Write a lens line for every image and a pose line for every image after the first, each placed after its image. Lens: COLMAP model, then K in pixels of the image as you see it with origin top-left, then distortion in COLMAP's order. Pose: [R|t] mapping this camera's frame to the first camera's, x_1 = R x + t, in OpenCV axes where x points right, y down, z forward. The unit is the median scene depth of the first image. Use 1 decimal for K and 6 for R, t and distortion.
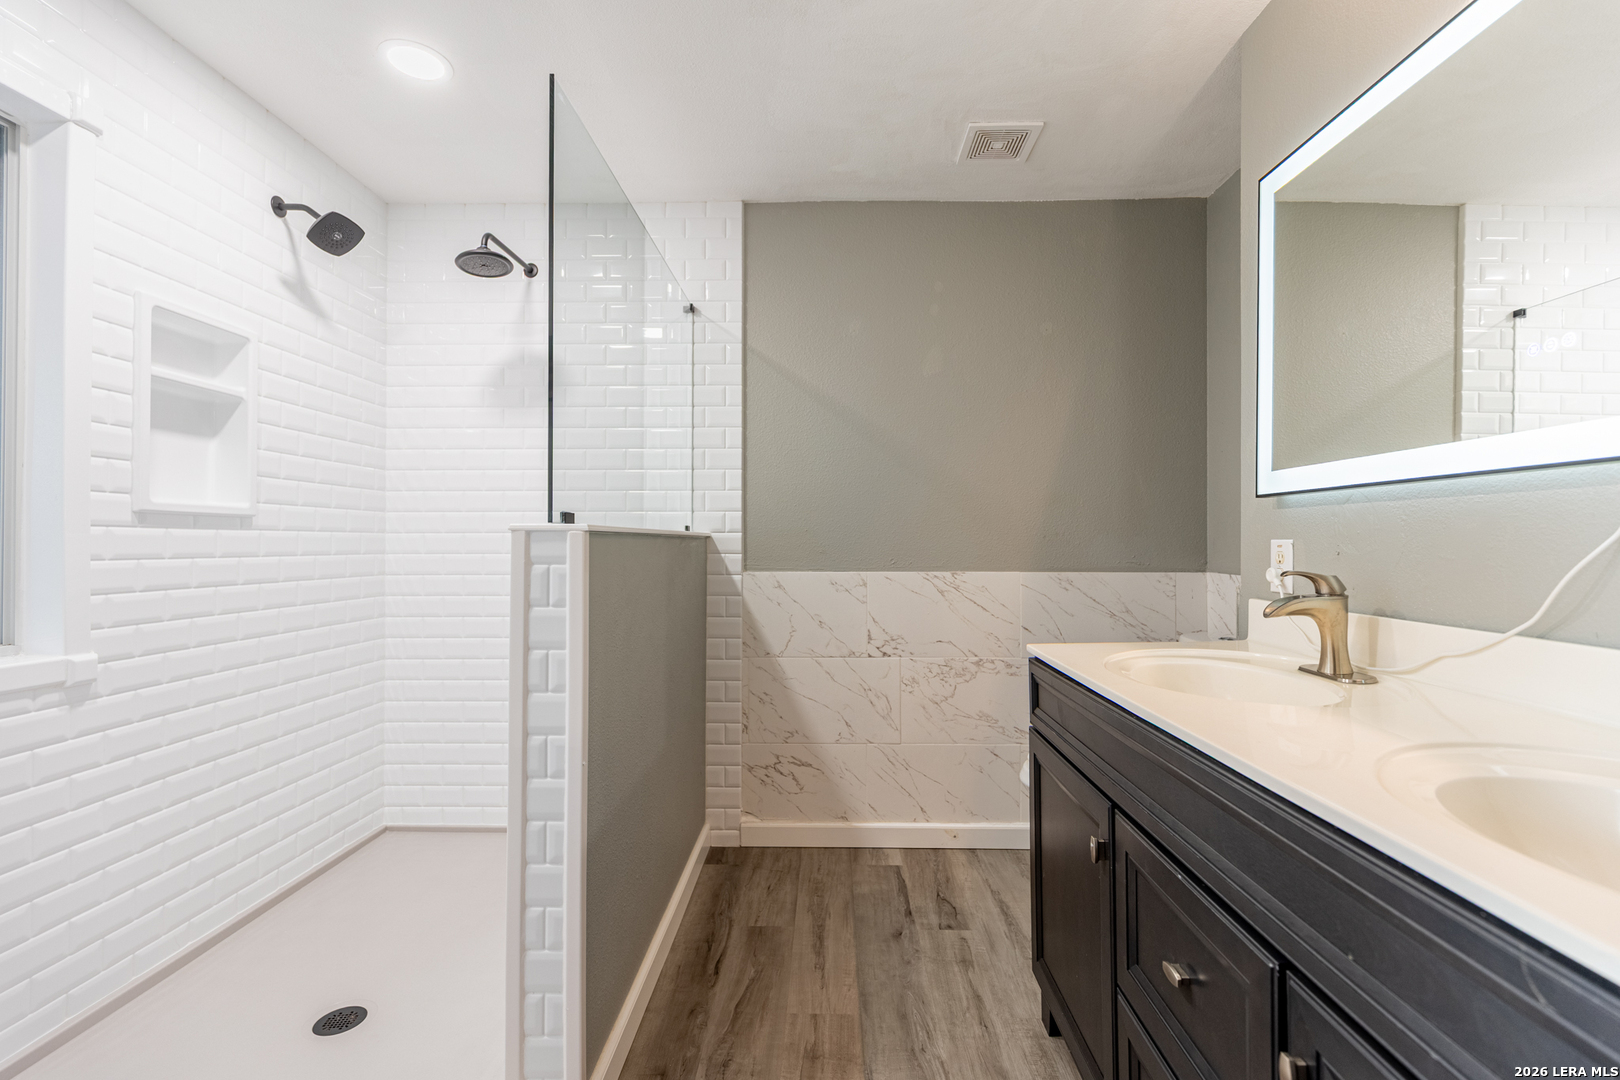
lens RADIAL K [[728.4, 0, 814.4], [0, 728.4, 535.9], [0, 0, 1]] dist [0.000828, -0.000186]
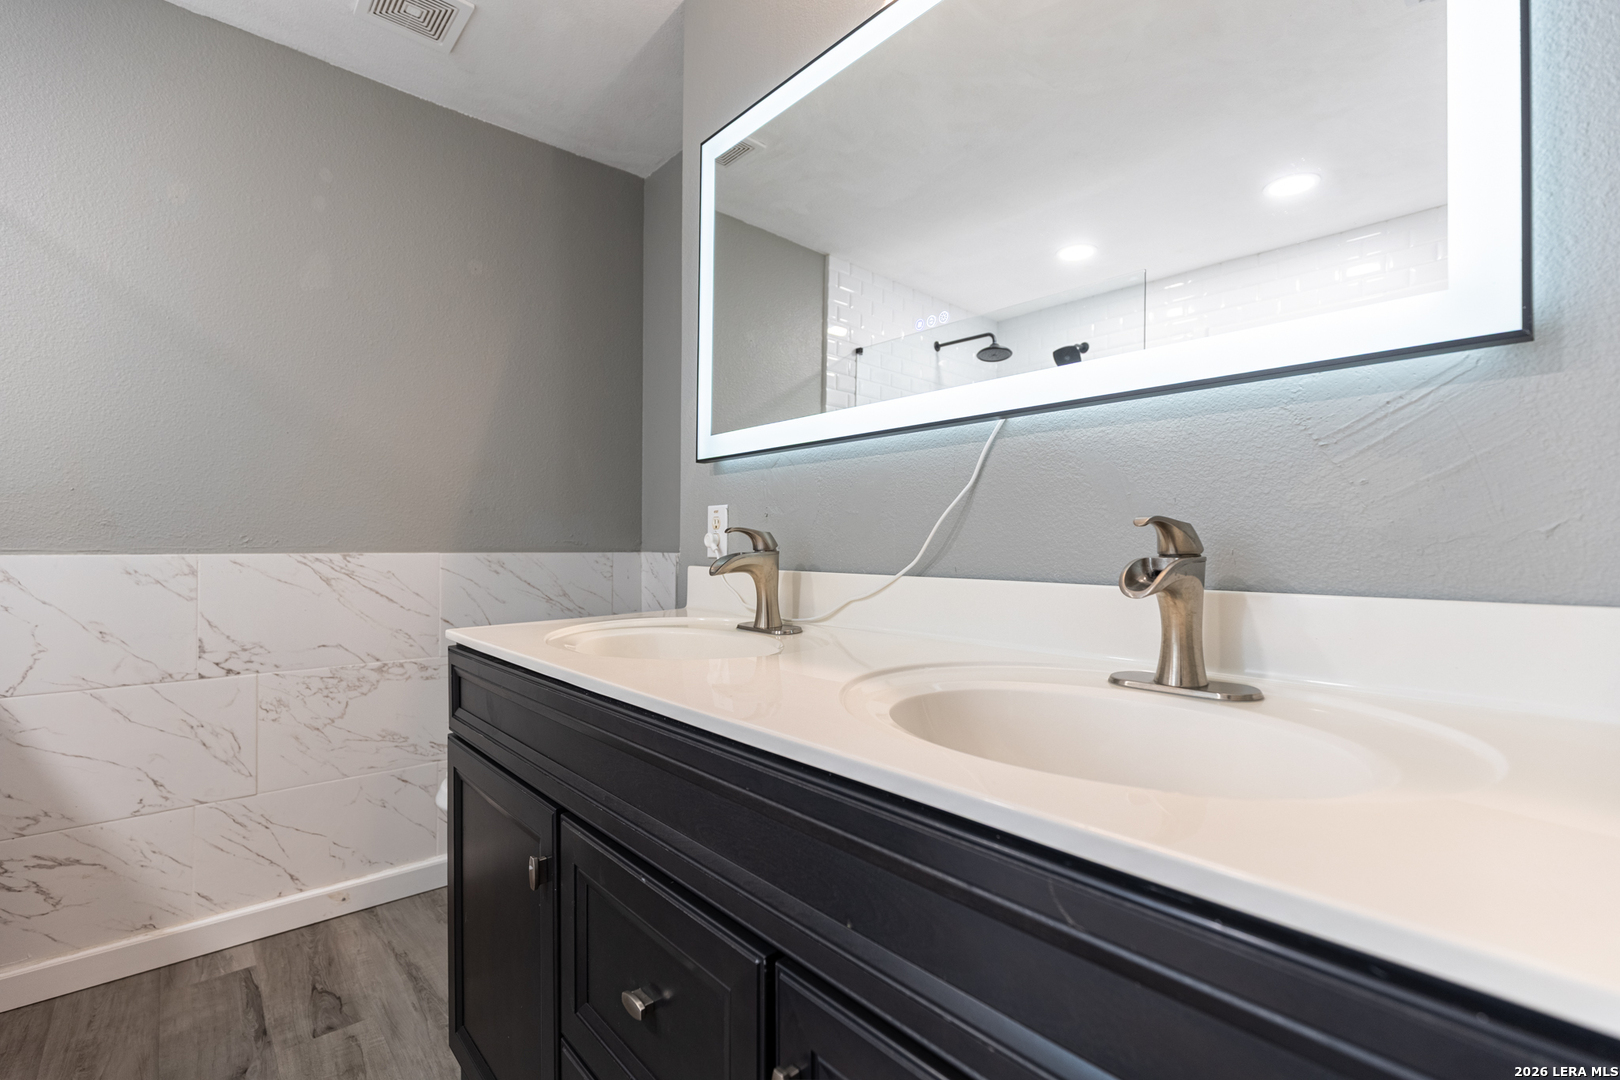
lens RADIAL K [[728.4, 0, 814.4], [0, 728.4, 535.9], [0, 0, 1]] dist [0.000828, -0.000186]
pose [[0.734341, 0.009326, 0.678717, 0.050724], [-0.005866, 0.999955, -0.007393, 0.052047], [-0.678756, 0.001448, 0.734363, 0.157721]]
